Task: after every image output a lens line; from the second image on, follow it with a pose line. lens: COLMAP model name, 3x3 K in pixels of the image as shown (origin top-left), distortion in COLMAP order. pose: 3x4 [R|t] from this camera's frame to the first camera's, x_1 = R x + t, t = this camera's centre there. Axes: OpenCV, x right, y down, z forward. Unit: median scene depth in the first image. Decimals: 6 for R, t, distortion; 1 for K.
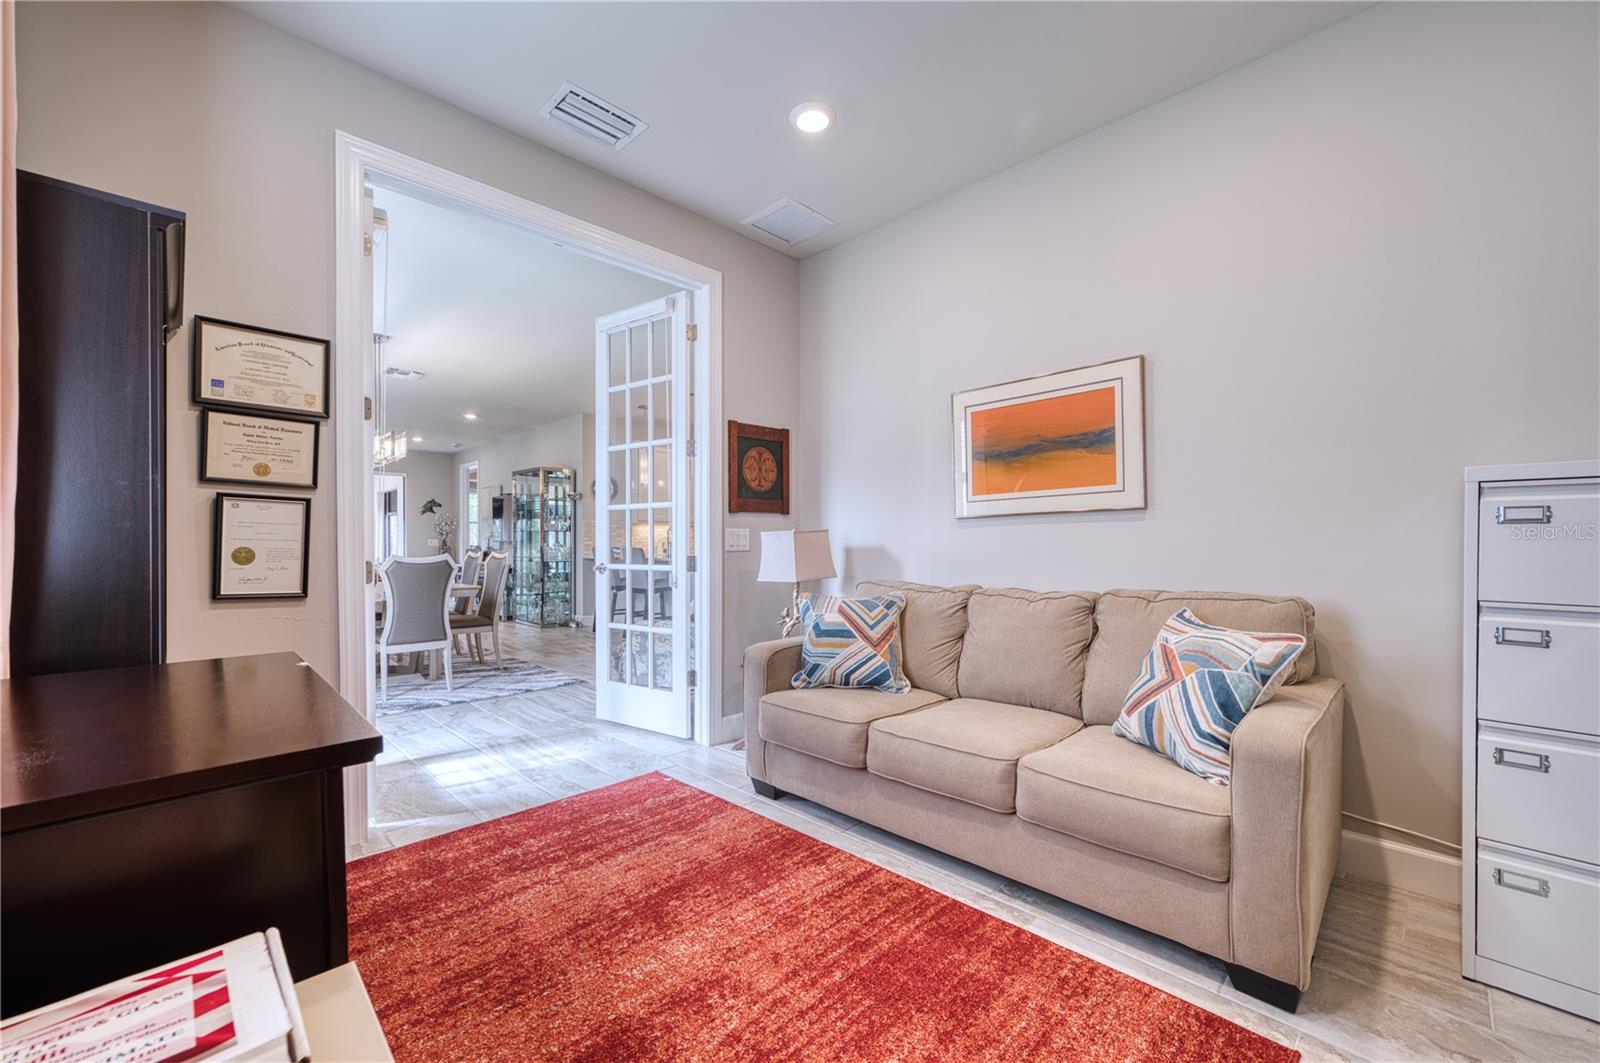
lens RADIAL K [[626.9, 0, 800.0], [0, 626.9, 531.5], [0, 0, 1]] dist [-0.002084, 0.000431]
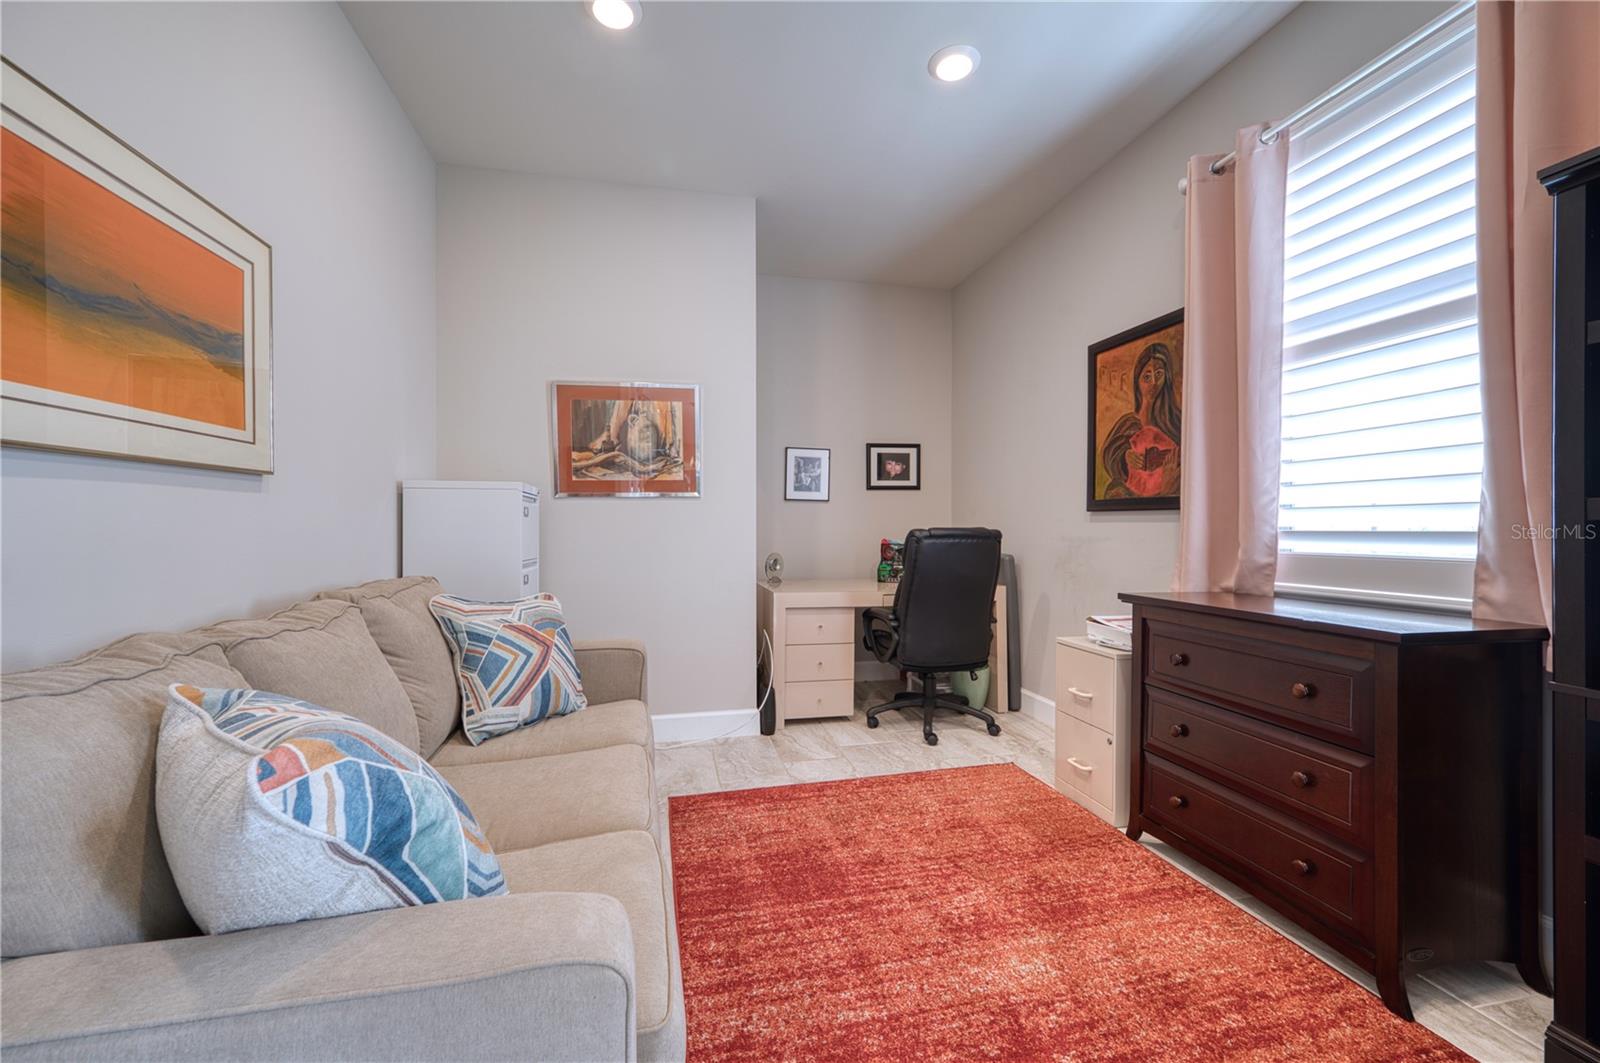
lens RADIAL K [[626.9, 0, 800.0], [0, 626.9, 531.5], [0, 0, 1]] dist [-0.002084, 0.000431]
pose [[-0.840390, -0.000680, 0.541982, -0.405428], [-0.007203, 0.999925, -0.009914, 0.036746], [-0.541935, -0.012235, -0.840332, 1.735316]]
